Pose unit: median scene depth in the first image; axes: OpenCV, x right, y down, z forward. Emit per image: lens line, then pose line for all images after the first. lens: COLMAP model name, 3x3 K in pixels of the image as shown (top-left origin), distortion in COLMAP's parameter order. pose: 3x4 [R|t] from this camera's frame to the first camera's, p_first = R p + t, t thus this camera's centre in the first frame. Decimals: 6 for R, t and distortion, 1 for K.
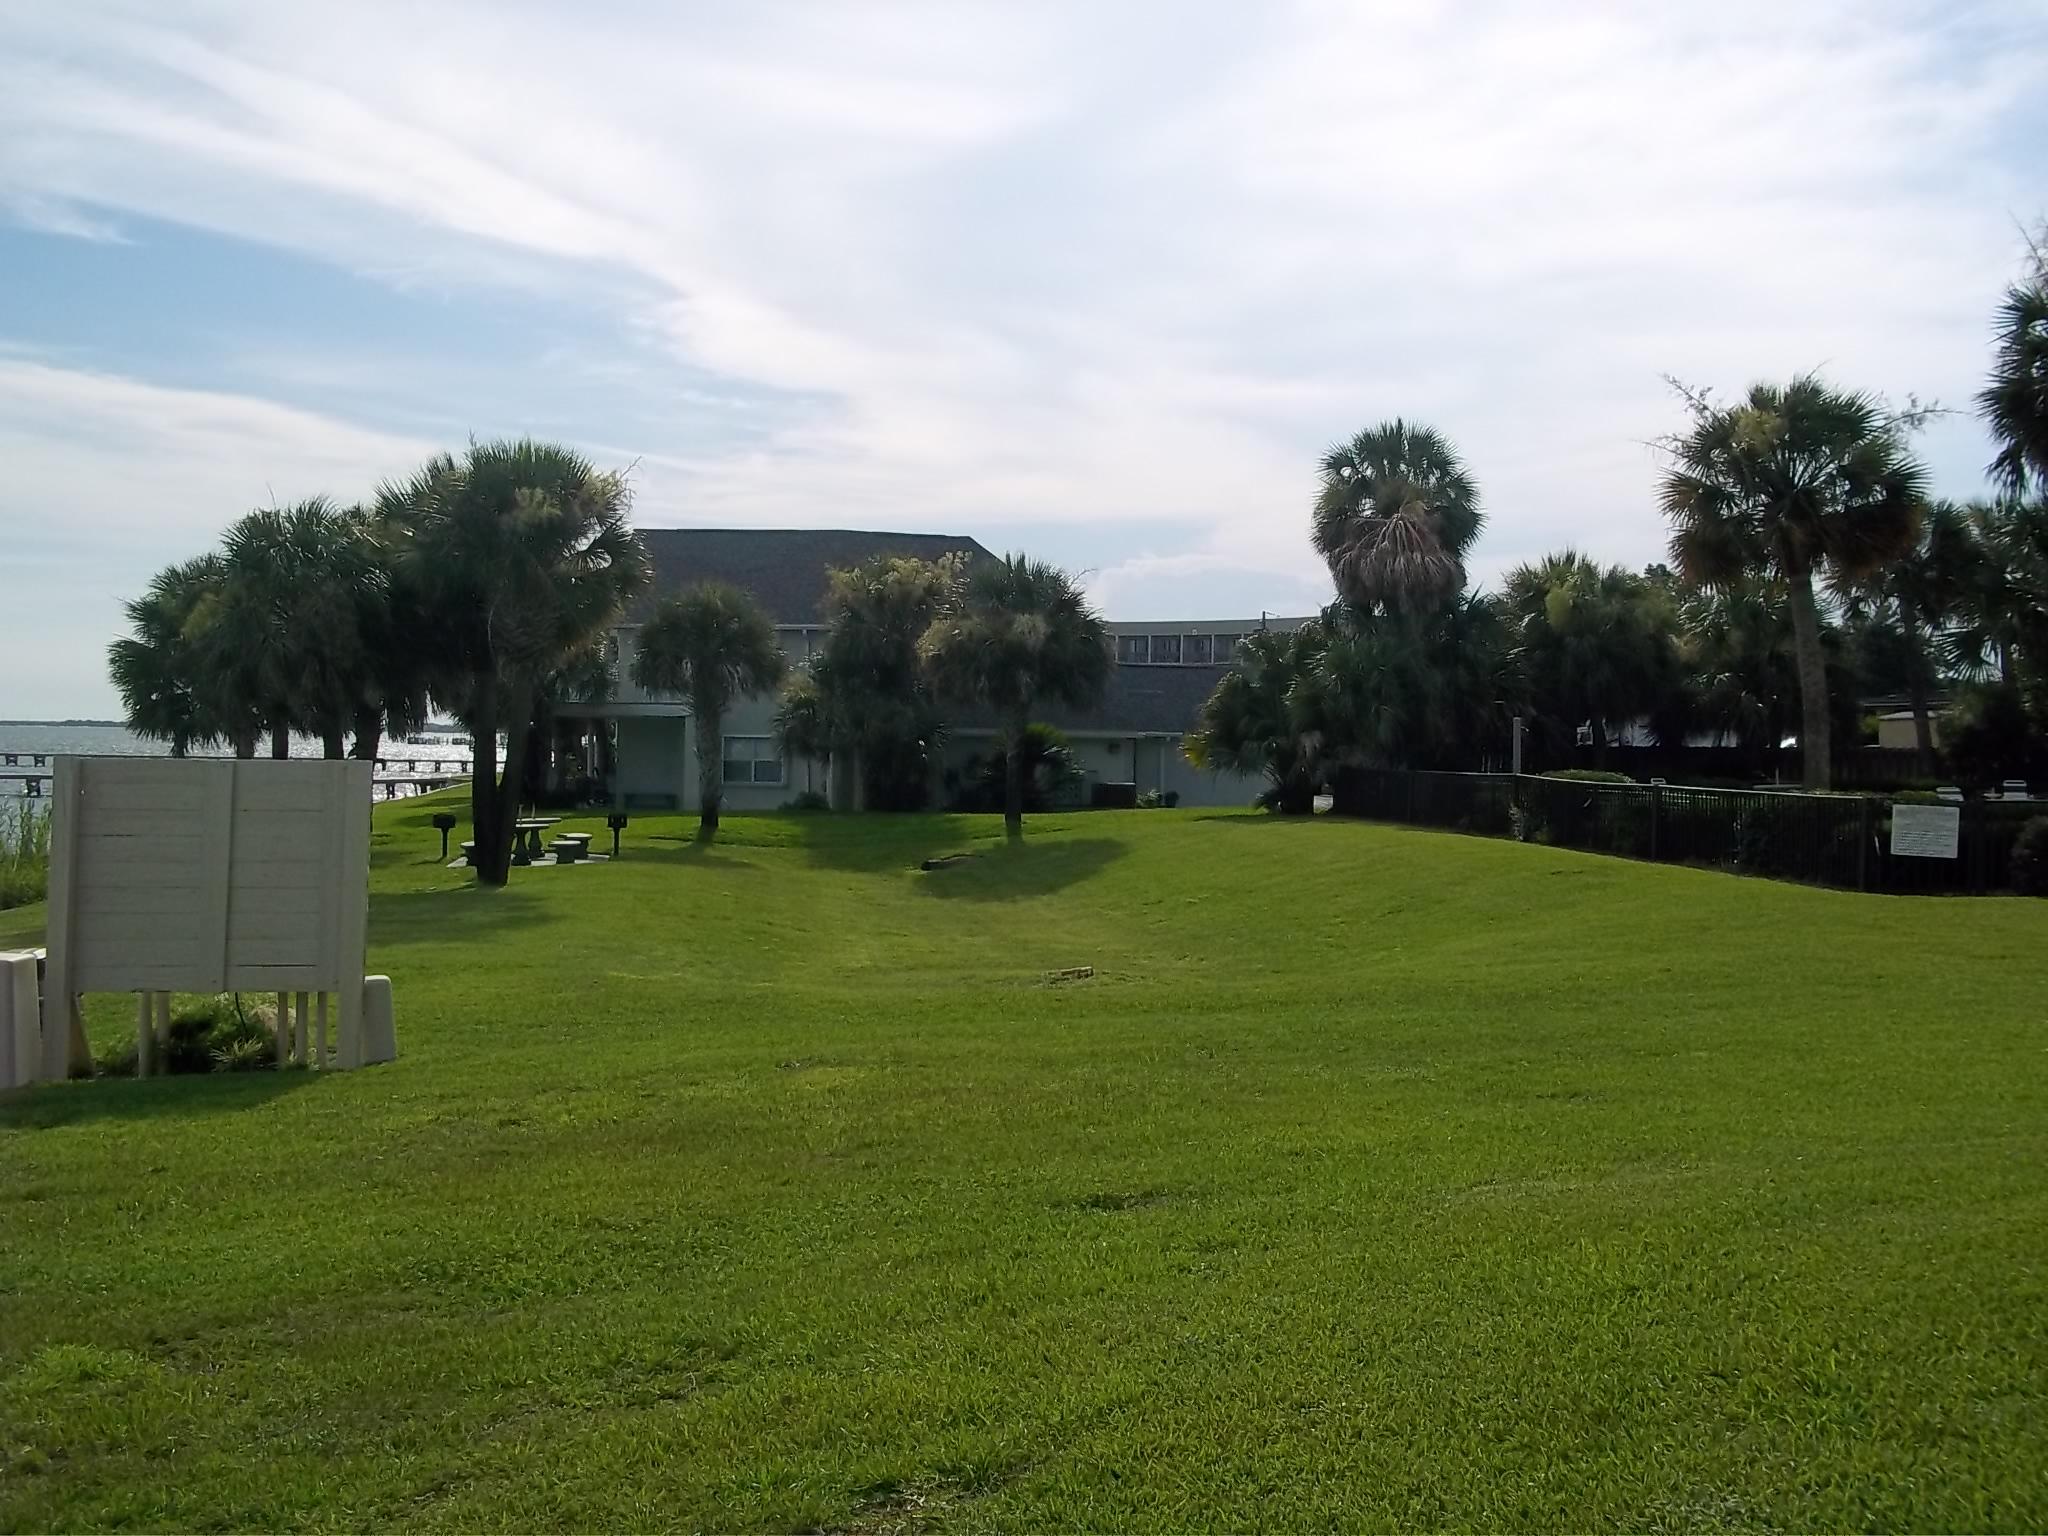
lens RADIAL K [[2198.8, 0, 1031.6], [0, 2198.8, 759.8], [0, 0, 1]] dist [-0.001652, 0.043607]
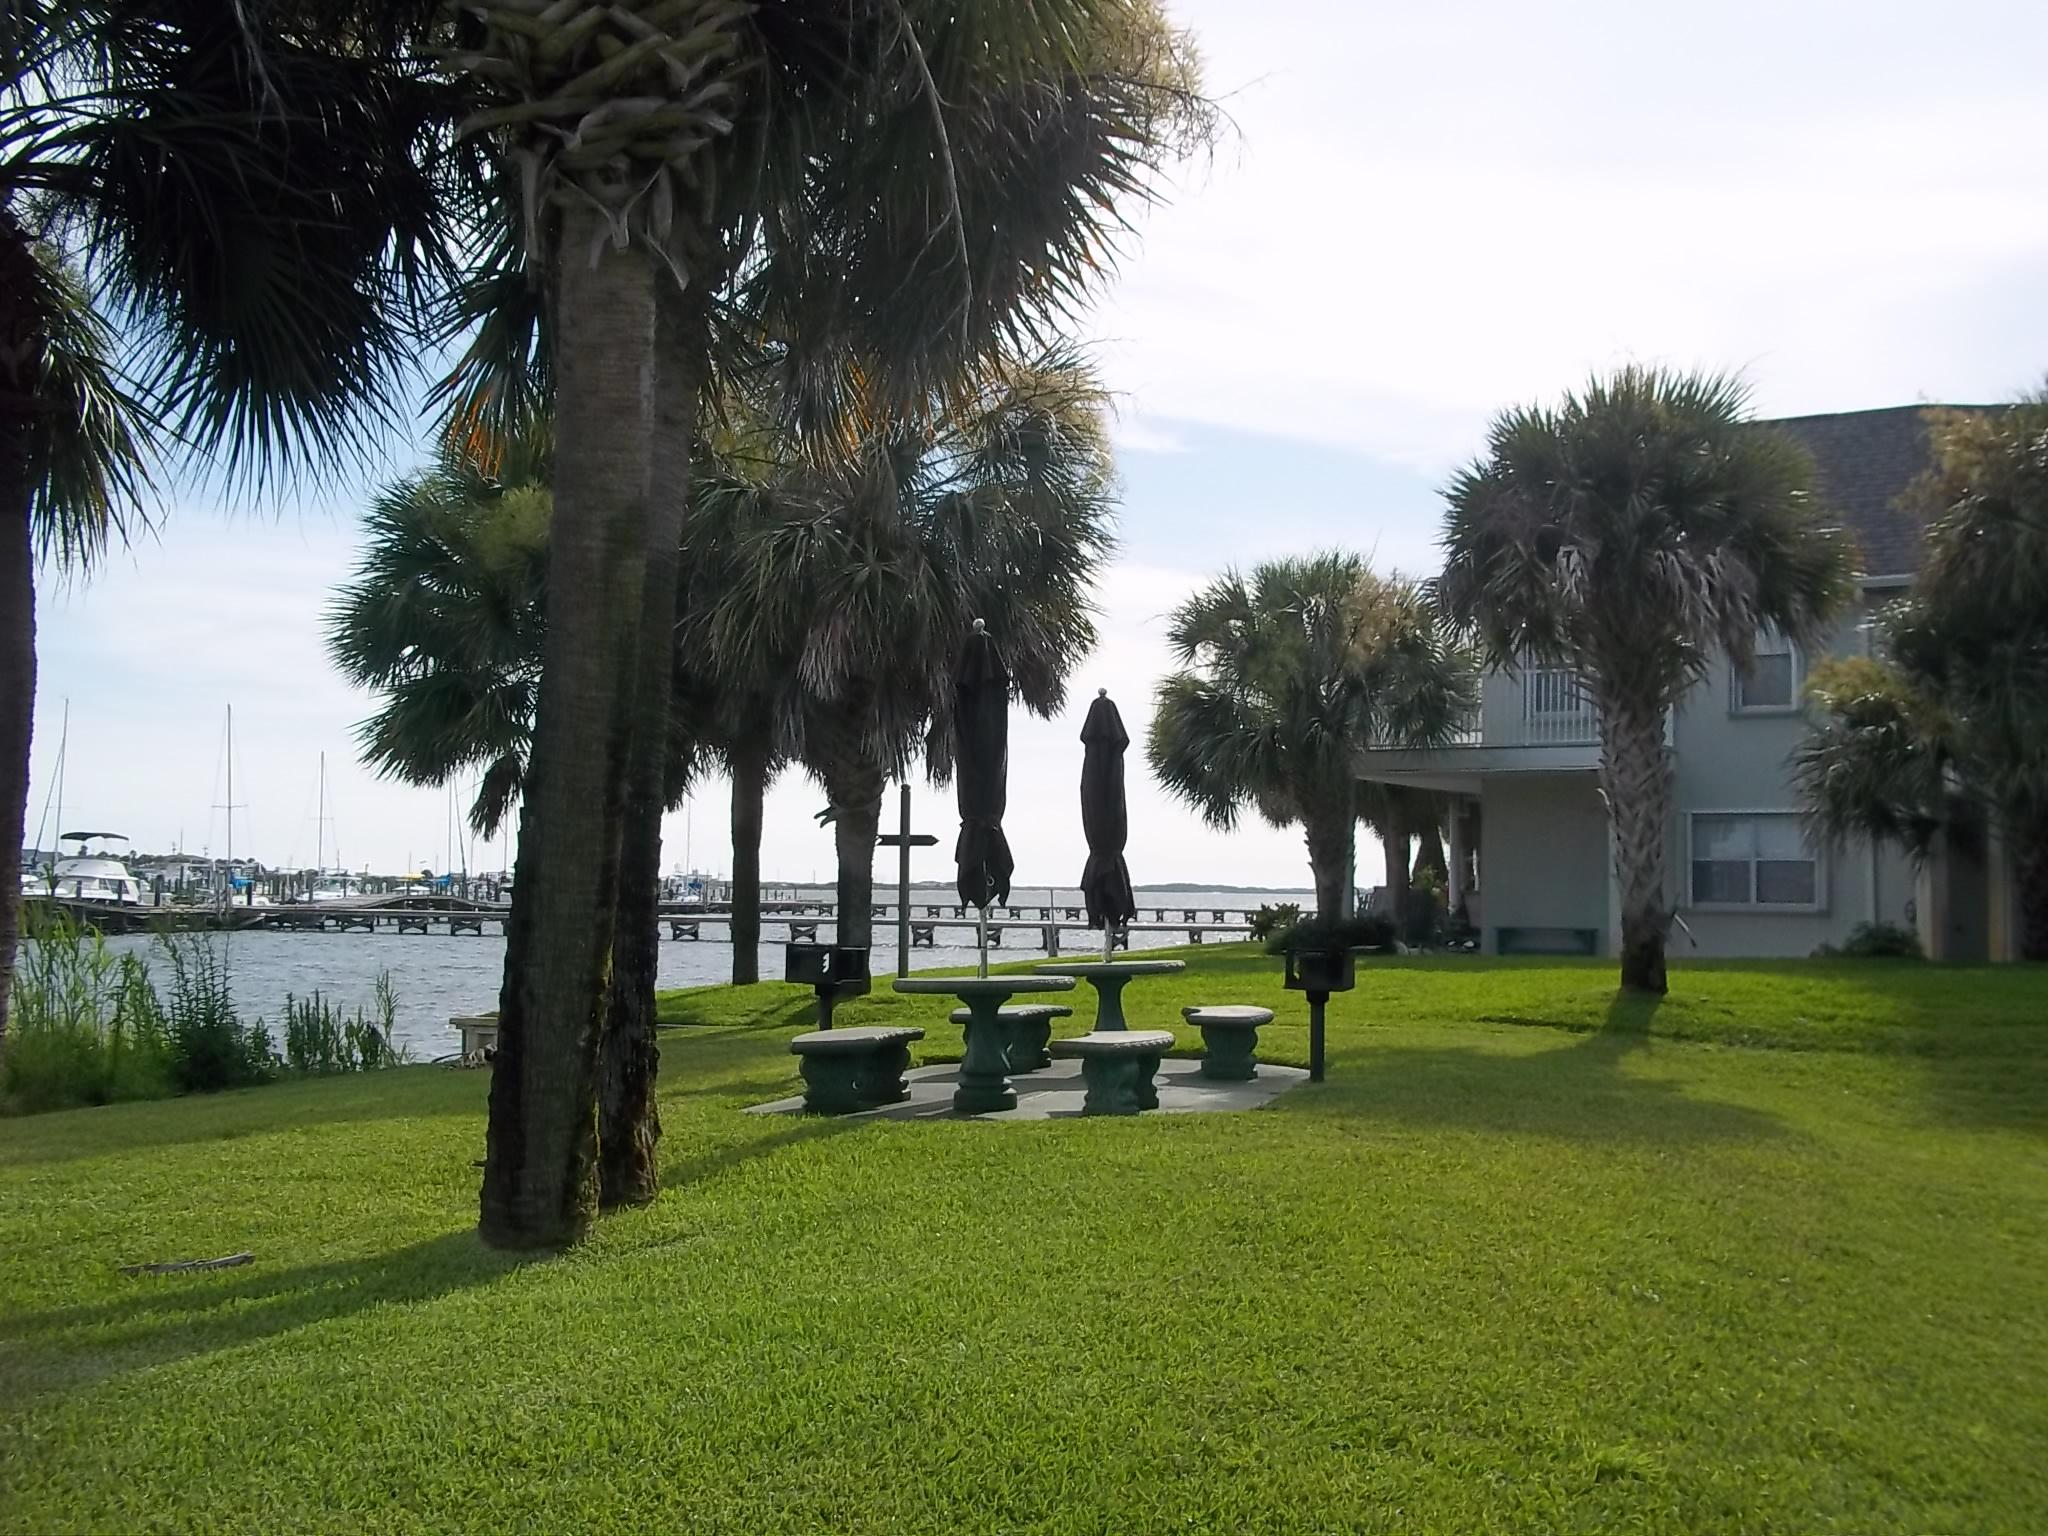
lens RADIAL K [[2198.8, 0, 1031.6], [0, 2198.8, 759.8], [0, 0, 1]] dist [-0.001652, 0.043607]
pose [[0.904849, -0.030141, -0.424665, -0.069746], [-0.001263, 0.997296, -0.073477, 0.016032], [0.425731, 0.067022, 0.902364, 0.537058]]
